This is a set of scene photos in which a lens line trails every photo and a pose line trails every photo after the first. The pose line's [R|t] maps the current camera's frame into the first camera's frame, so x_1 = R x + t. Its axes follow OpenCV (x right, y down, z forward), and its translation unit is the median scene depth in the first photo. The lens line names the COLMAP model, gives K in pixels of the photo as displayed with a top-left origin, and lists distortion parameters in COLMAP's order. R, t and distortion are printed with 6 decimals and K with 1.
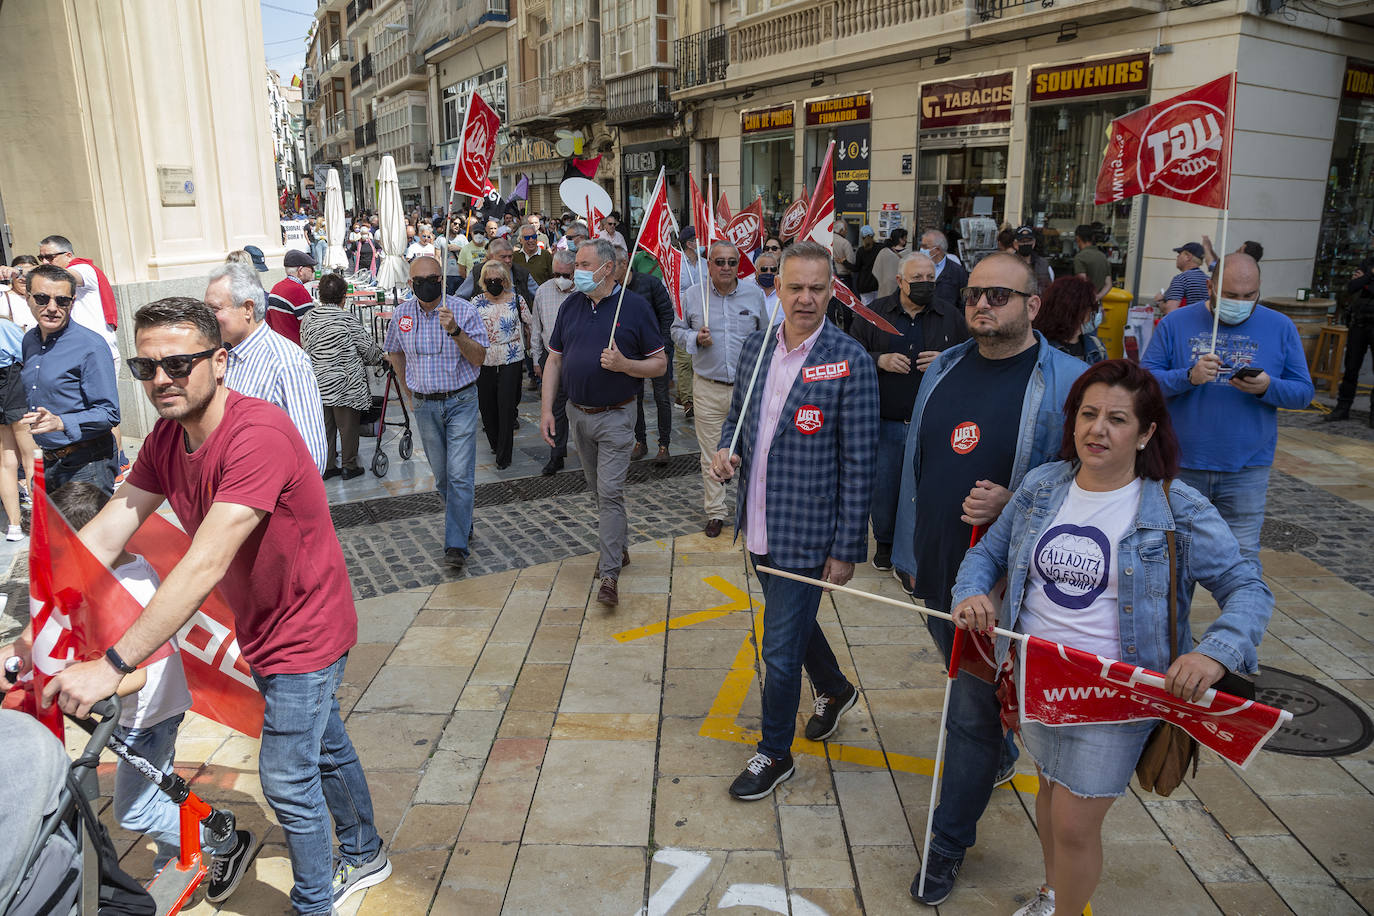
lens RADIAL K [[941.3, 0, 689.6], [0, 941.3, 476.8], [0, 0, 1]] dist [-0.125217, 0.069330]
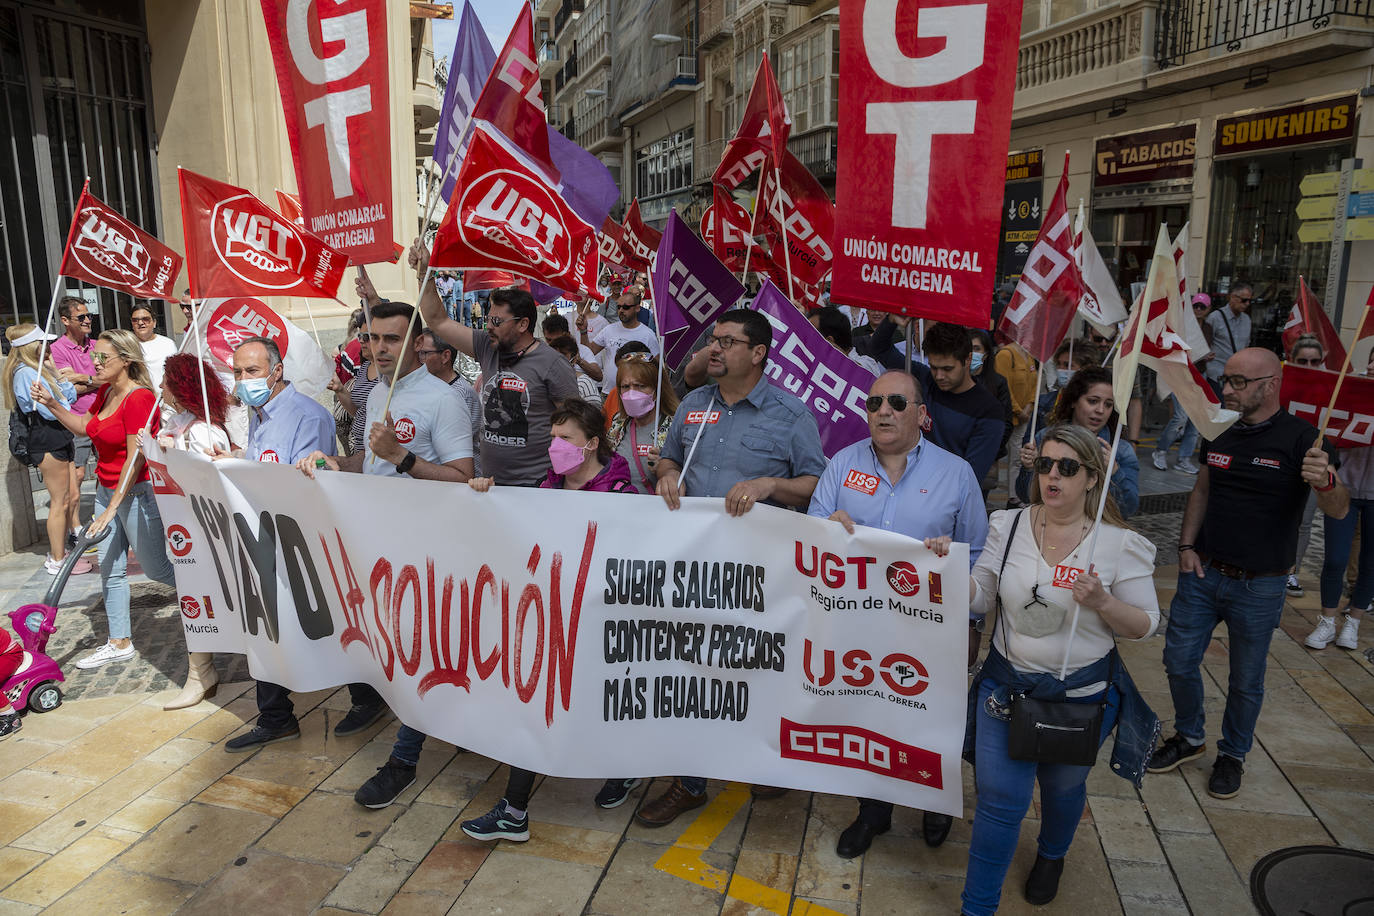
lens RADIAL K [[941.3, 0, 689.6], [0, 941.3, 476.8], [0, 0, 1]] dist [-0.125217, 0.069330]
pose [[0.977554, 0.048693, -0.204983, 0.057402], [-0.060814, 0.996728, -0.053251, -0.012756], [0.201719, 0.064522, 0.977316, 0.037610]]
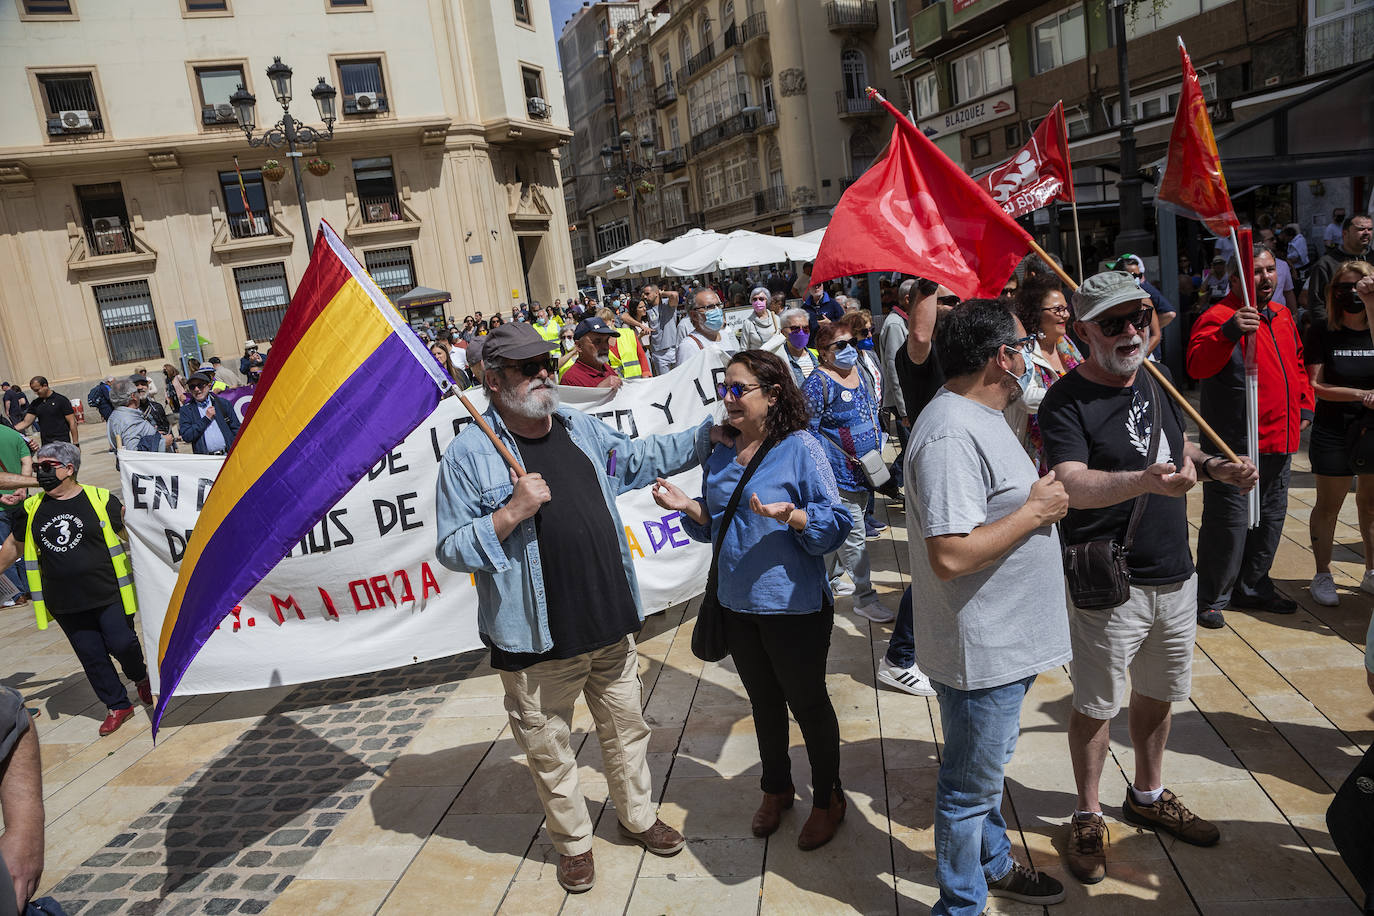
lens RADIAL K [[941.3, 0, 689.6], [0, 941.3, 476.8], [0, 0, 1]] dist [-0.125217, 0.069330]
pose [[0.982881, -0.091054, -0.160171, 0.491155], [0.080464, 0.994196, -0.071415, 0.658698], [0.165744, 0.057304, 0.984502, -2.263407]]
